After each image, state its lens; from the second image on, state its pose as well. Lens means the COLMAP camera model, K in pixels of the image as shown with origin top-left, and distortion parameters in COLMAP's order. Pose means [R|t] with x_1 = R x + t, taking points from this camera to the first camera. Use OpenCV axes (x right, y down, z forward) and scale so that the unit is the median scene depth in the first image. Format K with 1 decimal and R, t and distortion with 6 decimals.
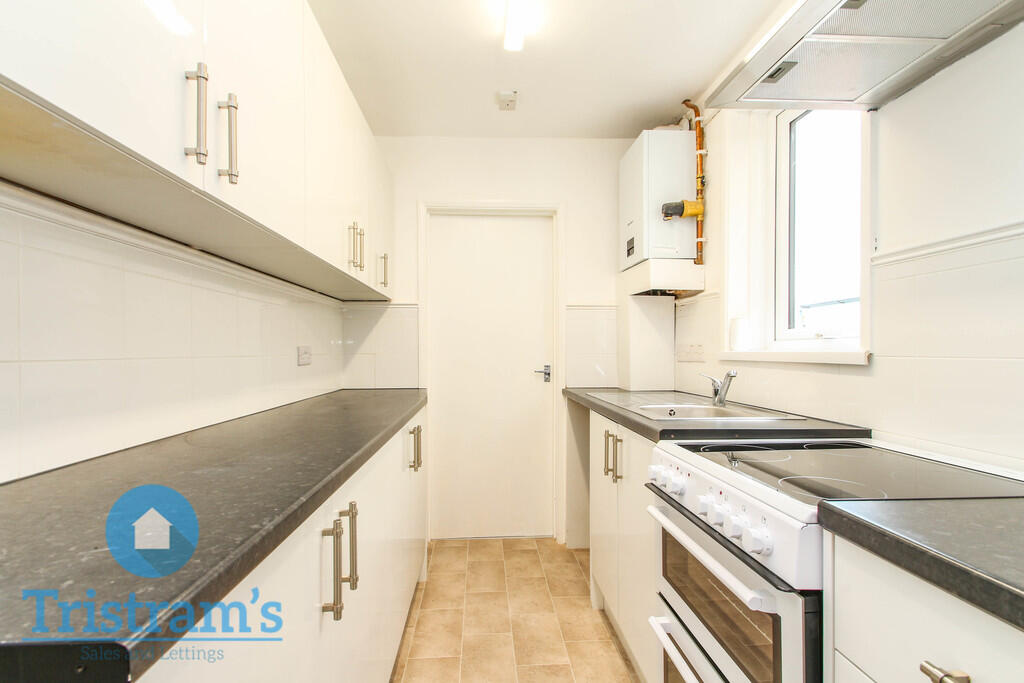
lens RADIAL K [[482.8, 0, 511.1], [0, 482.8, 352.0], [0, 0, 1]] dist [0.033671, -0.017272]
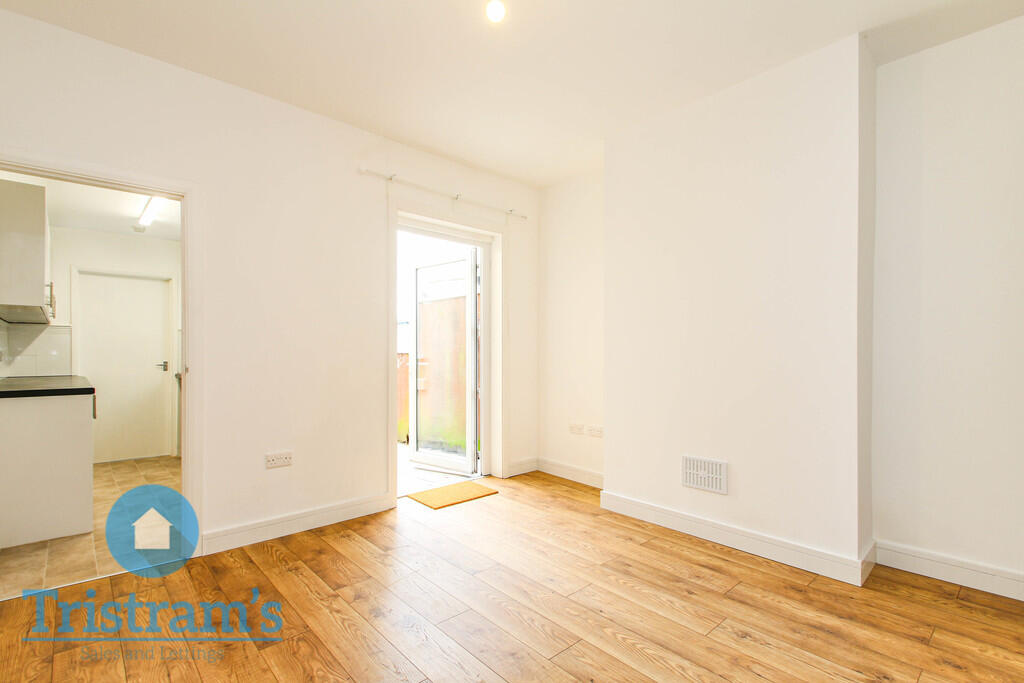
lens RADIAL K [[478.6, 0, 517.8], [0, 478.6, 355.9], [0, 0, 1]] dist [0.026641, -0.018070]
pose [[0.776346, -0.000243, 0.630307, -0.060882], [-0.001766, 0.999995, 0.002561, -0.001139], [-0.630304, -0.003101, 0.776342, -1.835666]]
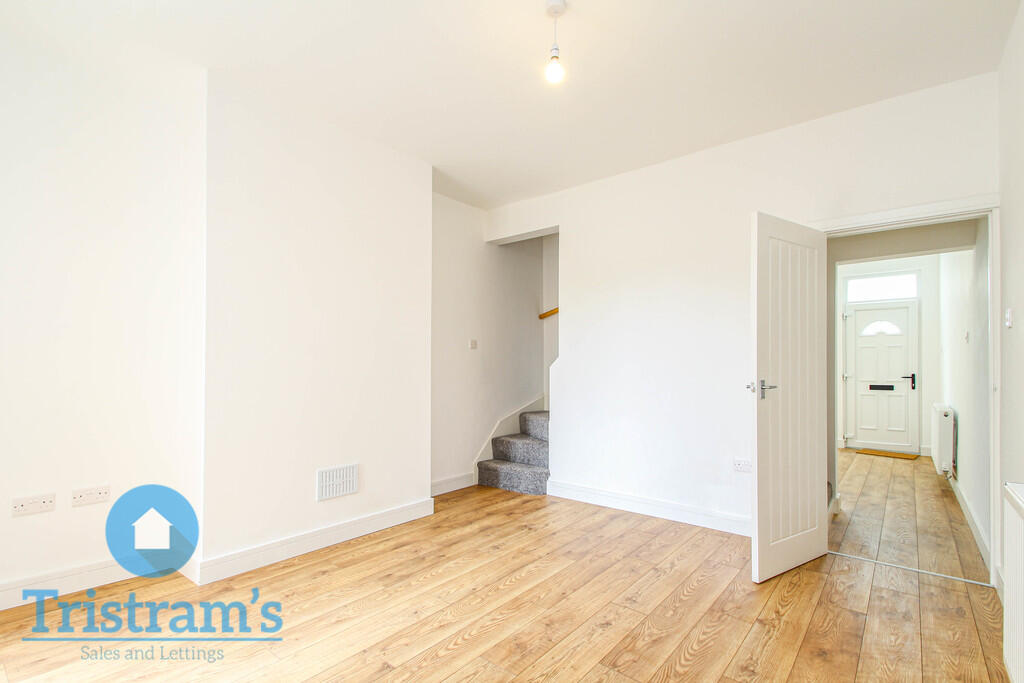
lens RADIAL K [[478.6, 0, 517.8], [0, 478.6, 355.9], [0, 0, 1]] dist [0.026641, -0.018070]
pose [[-0.734500, 0.014249, 0.678459, -0.593303], [0.002878, 0.999836, -0.017883, -0.053522], [-0.678603, -0.011182, -0.734420, 5.117211]]
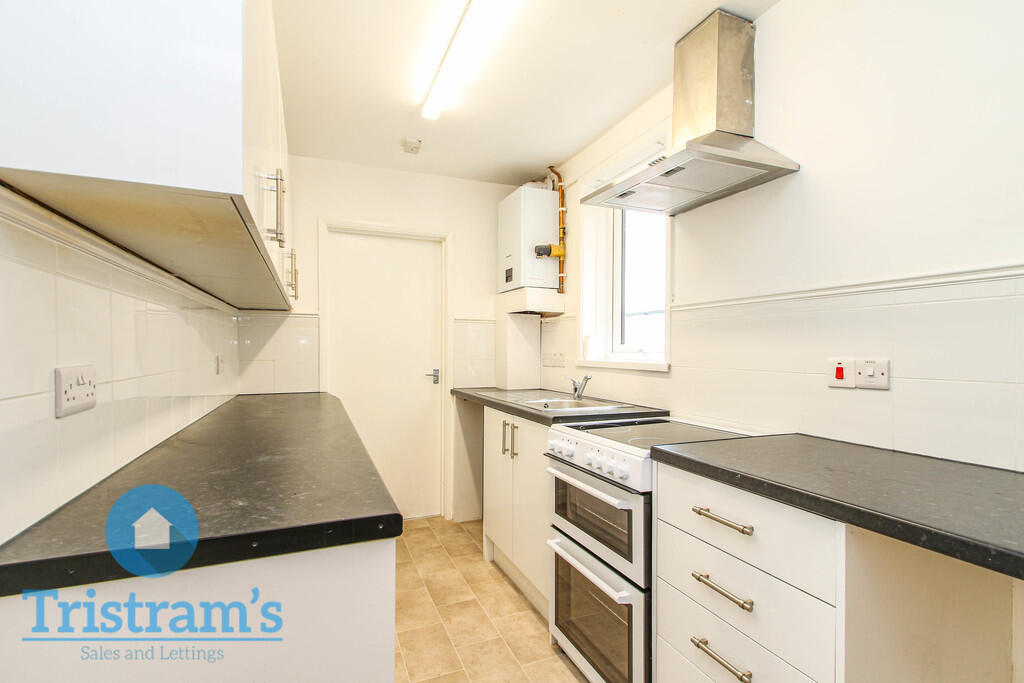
lens RADIAL K [[478.6, 0, 517.8], [0, 478.6, 355.9], [0, 0, 1]] dist [0.026641, -0.018070]
pose [[0.943095, -0.000260, 0.332522, -0.181256], [-0.003961, 0.999920, 0.012015, -0.028574], [-0.332499, -0.012649, 0.943019, -0.223960]]
